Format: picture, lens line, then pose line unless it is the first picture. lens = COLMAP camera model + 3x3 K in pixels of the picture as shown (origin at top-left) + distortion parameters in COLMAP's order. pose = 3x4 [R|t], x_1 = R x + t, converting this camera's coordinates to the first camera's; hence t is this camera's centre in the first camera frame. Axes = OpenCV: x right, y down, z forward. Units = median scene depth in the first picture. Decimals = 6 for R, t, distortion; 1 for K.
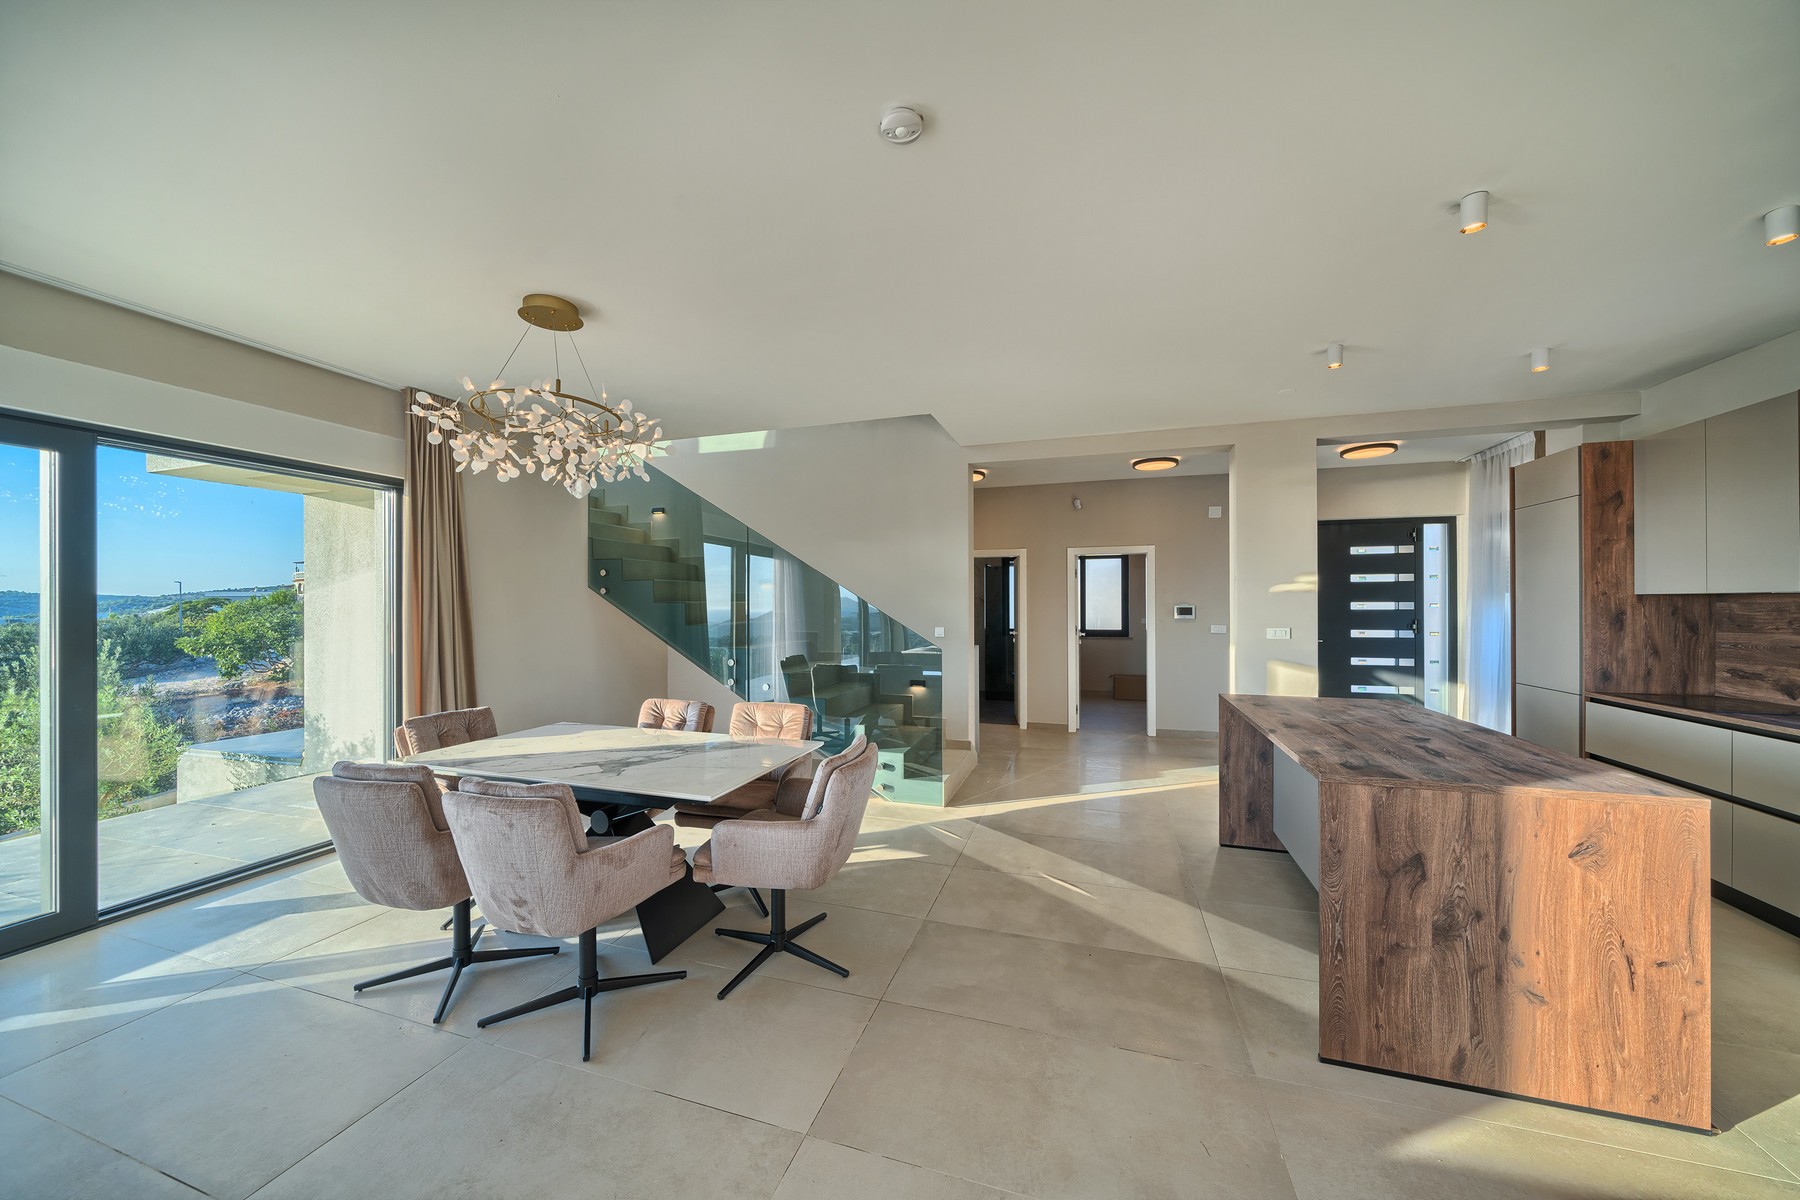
lens RADIAL K [[629.2, 0, 900.0], [0, 629.2, 600.0], [0, 0, 1]] dist [-0.000706, -0.000100]
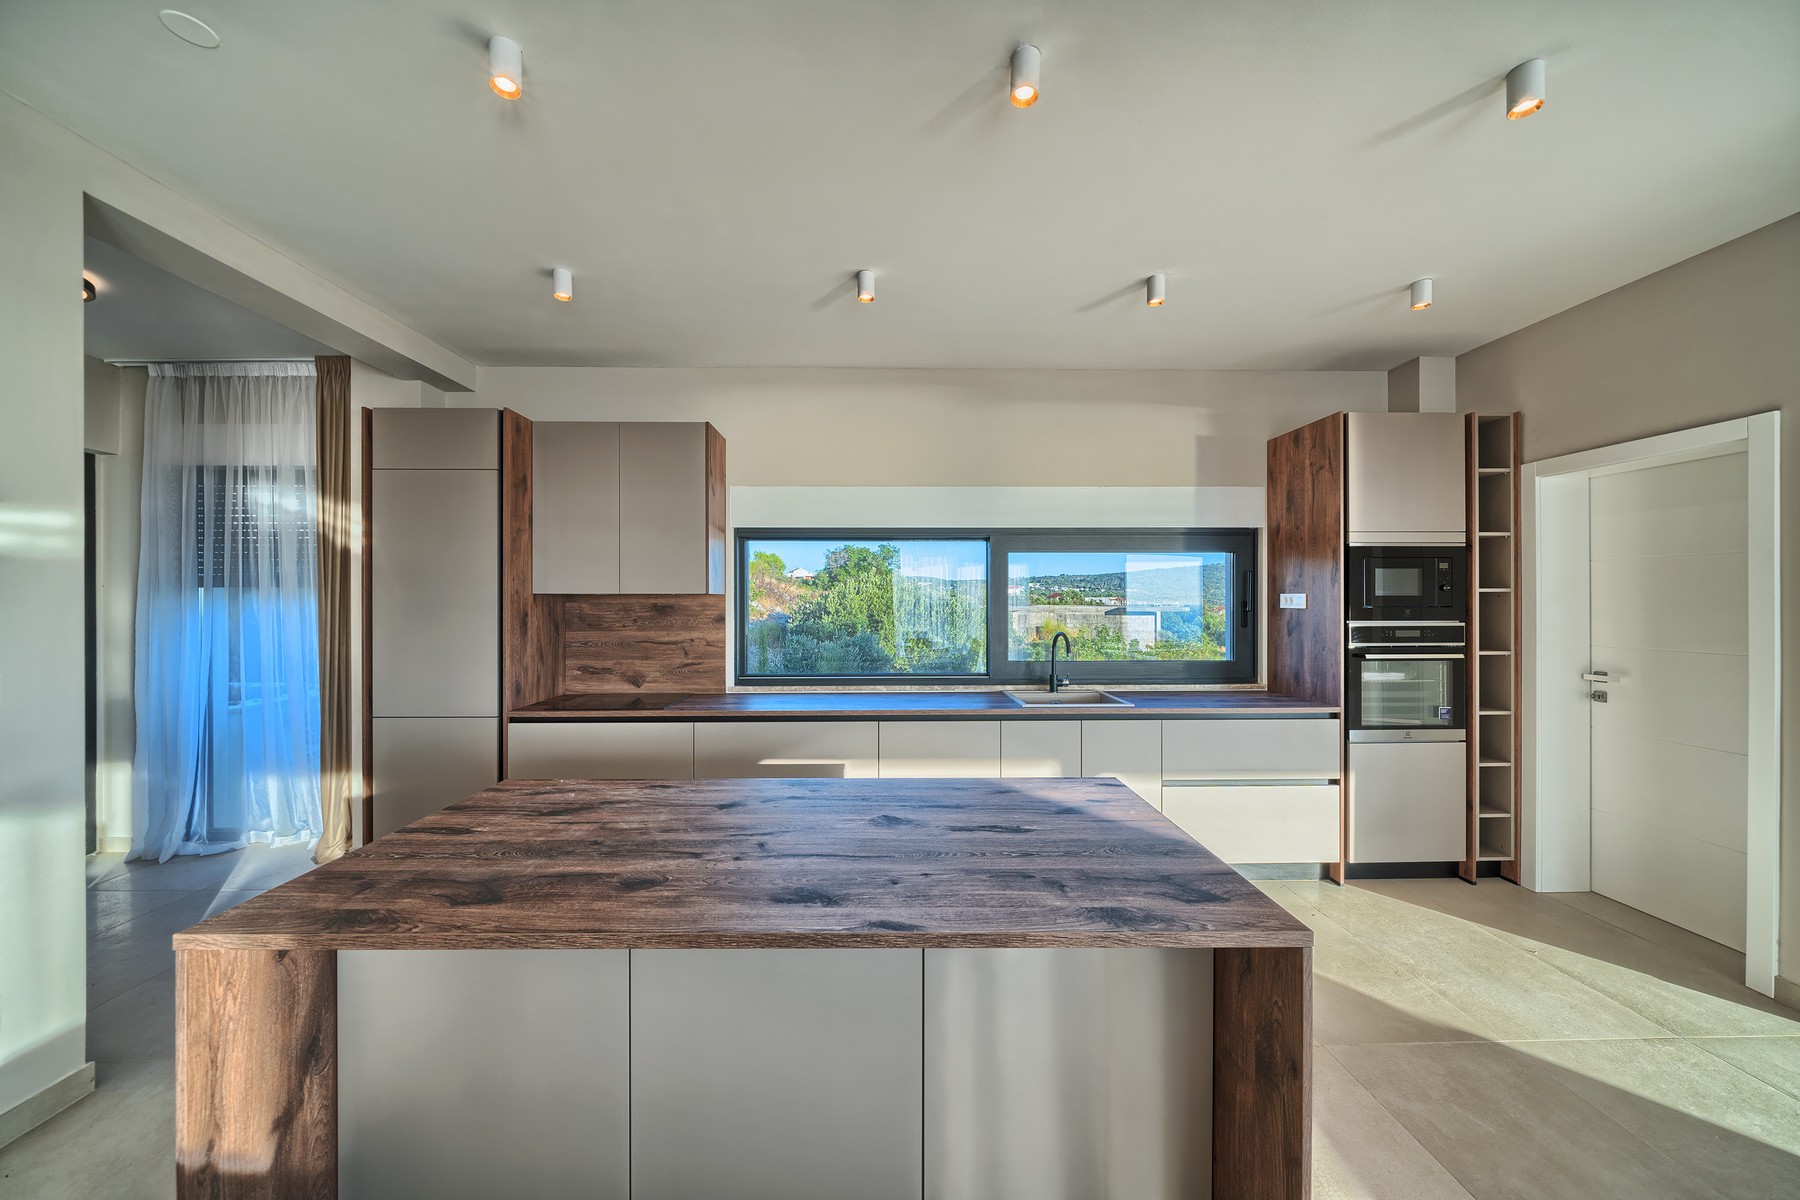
lens RADIAL K [[664.7, 0, 900.0], [0, 664.7, 600.0], [0, 0, 1]] dist [0.000037, 0.000026]
pose [[-0.328471, 0.000678, 0.944514, 0.104363], [-0.006741, 0.999973, -0.003062, -0.000469], [-0.944490, -0.007373, -0.328457, 0.816212]]
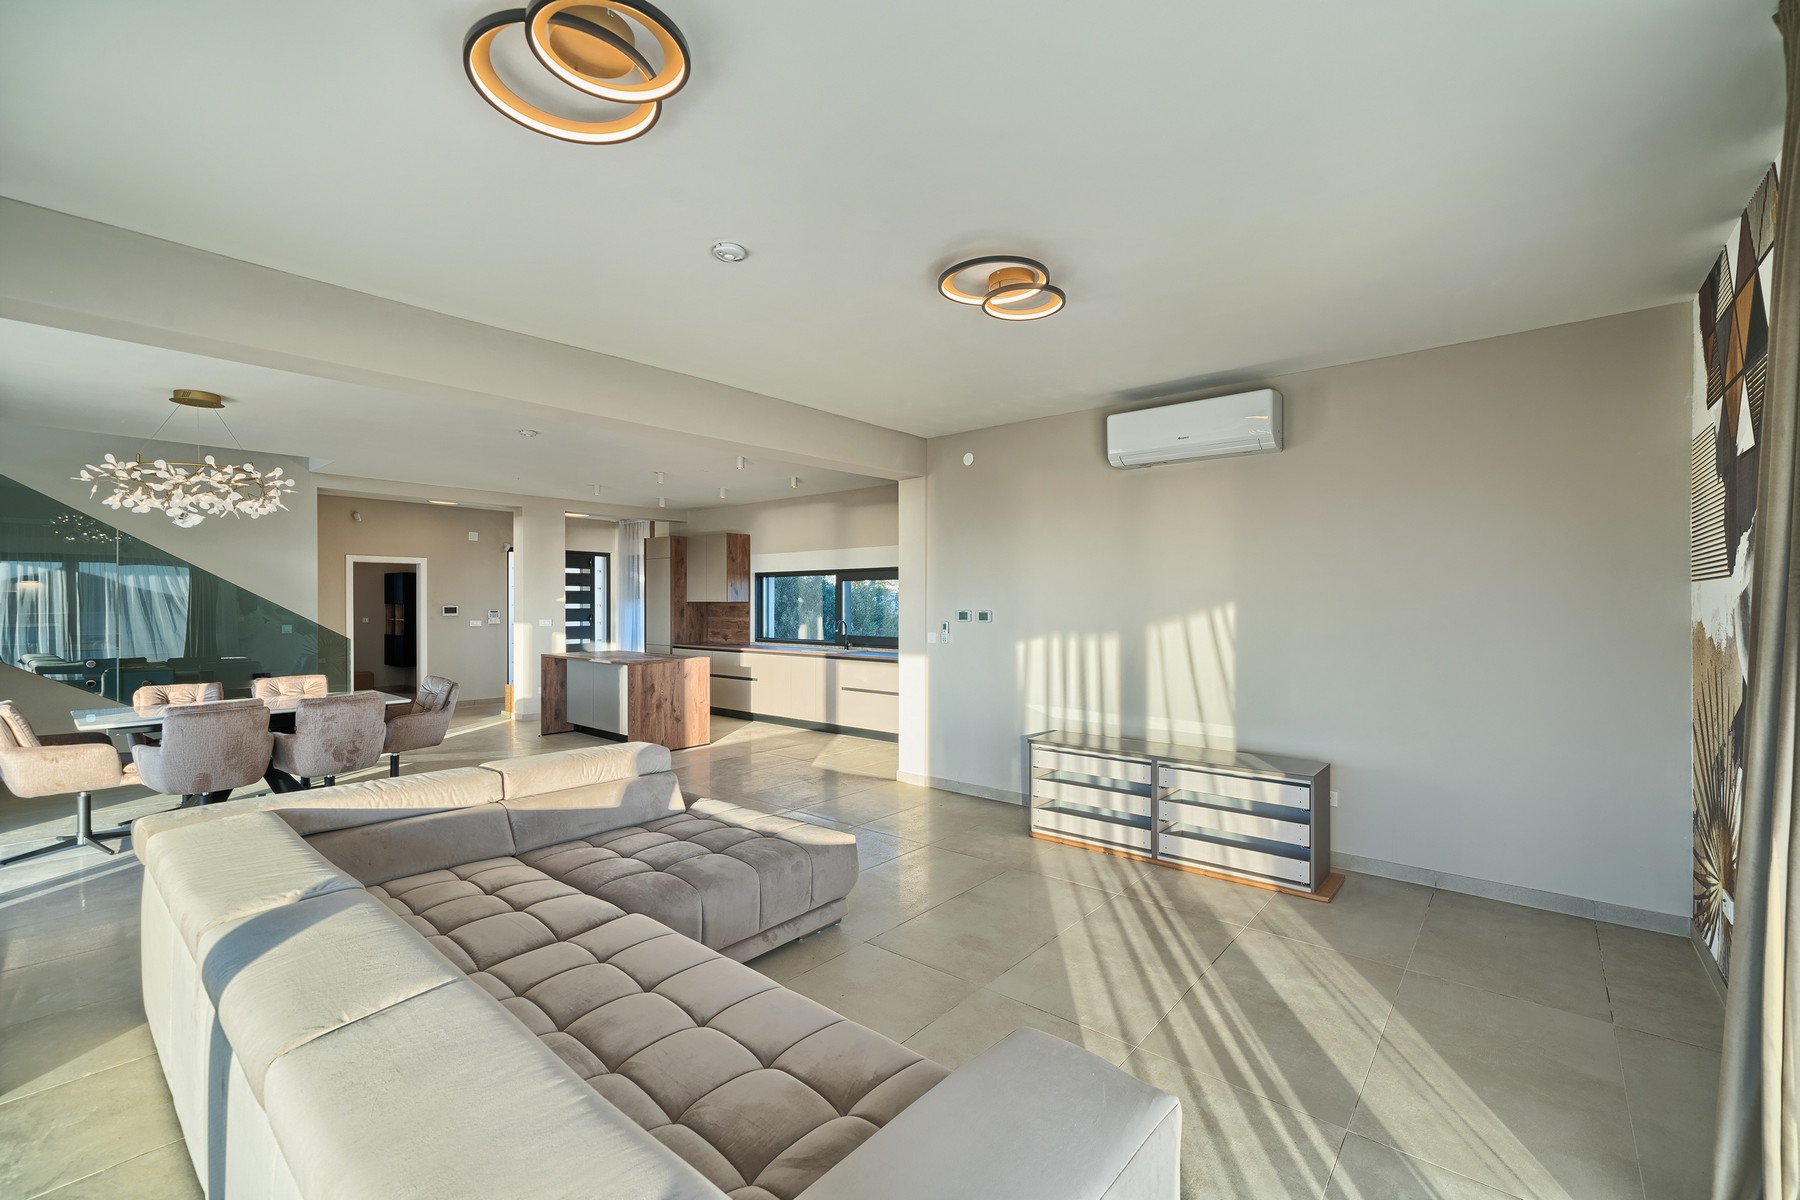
lens RADIAL K [[753.2, 0, 900.0], [0, 753.2, 600.0], [0, 0, 1]] dist [0.000105, 0.000009]
pose [[0.387296, 0.005668, 0.921938, -1.149161], [-0.008897, 0.999958, -0.002410, -0.015568], [-0.921912, -0.007269, 0.387330, -0.850116]]
